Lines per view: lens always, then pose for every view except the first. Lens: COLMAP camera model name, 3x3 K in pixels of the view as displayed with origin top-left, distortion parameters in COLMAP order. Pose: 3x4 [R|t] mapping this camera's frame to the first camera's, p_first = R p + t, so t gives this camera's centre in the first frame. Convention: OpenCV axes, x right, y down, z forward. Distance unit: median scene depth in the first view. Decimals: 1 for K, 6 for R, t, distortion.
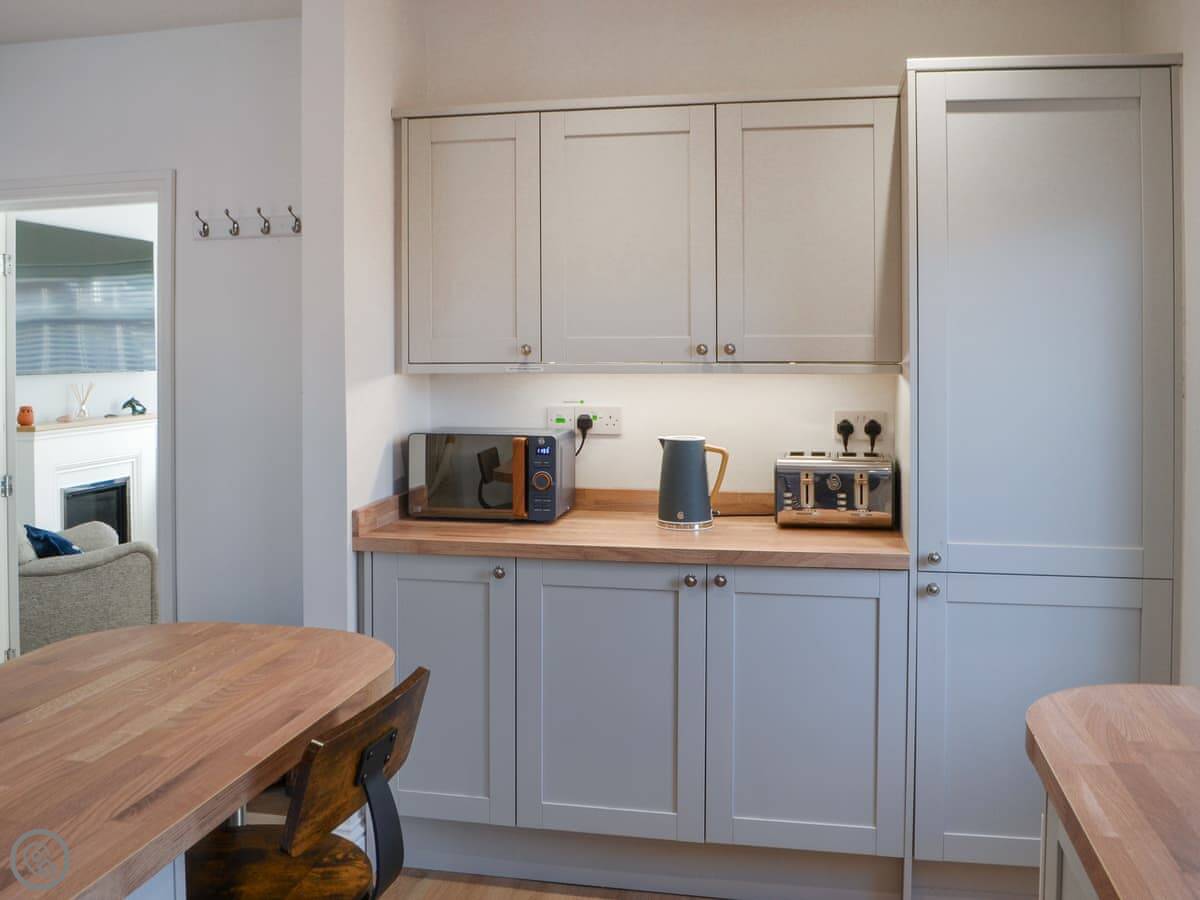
lens RADIAL K [[1145.9, 0, 555.1], [0, 1145.9, 304.5], [0, 0, 1]] dist [-0.020804, -0.025405]
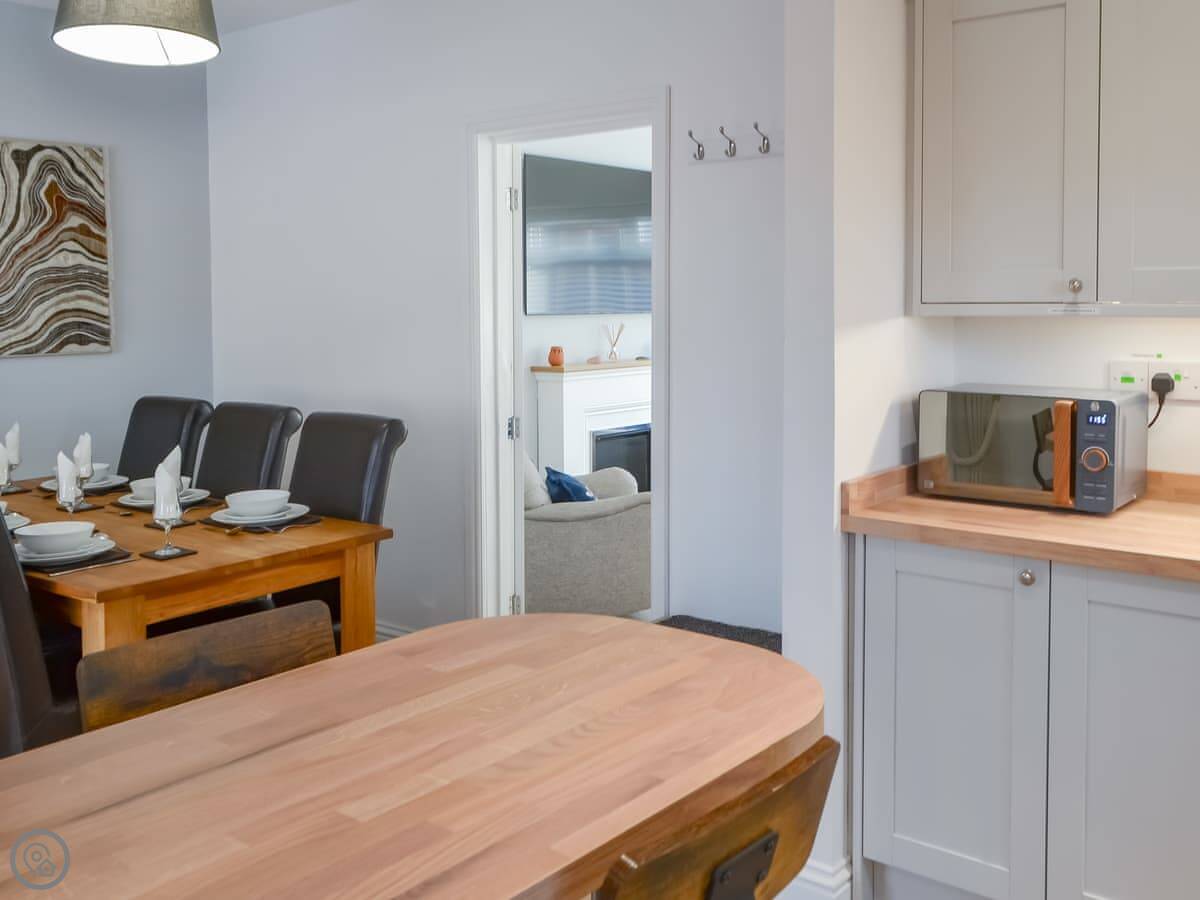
lens RADIAL K [[1195.3, 0, 620.1], [0, 1195.3, 314.5], [0, 0, 1]] dist [0.000385, 0.001582]
pose [[0.909933, 0.011137, -0.414605, 0.026570], [0.012270, 0.998479, 0.053751, 0.011442], [0.414573, -0.053997, 0.908413, 0.145402]]
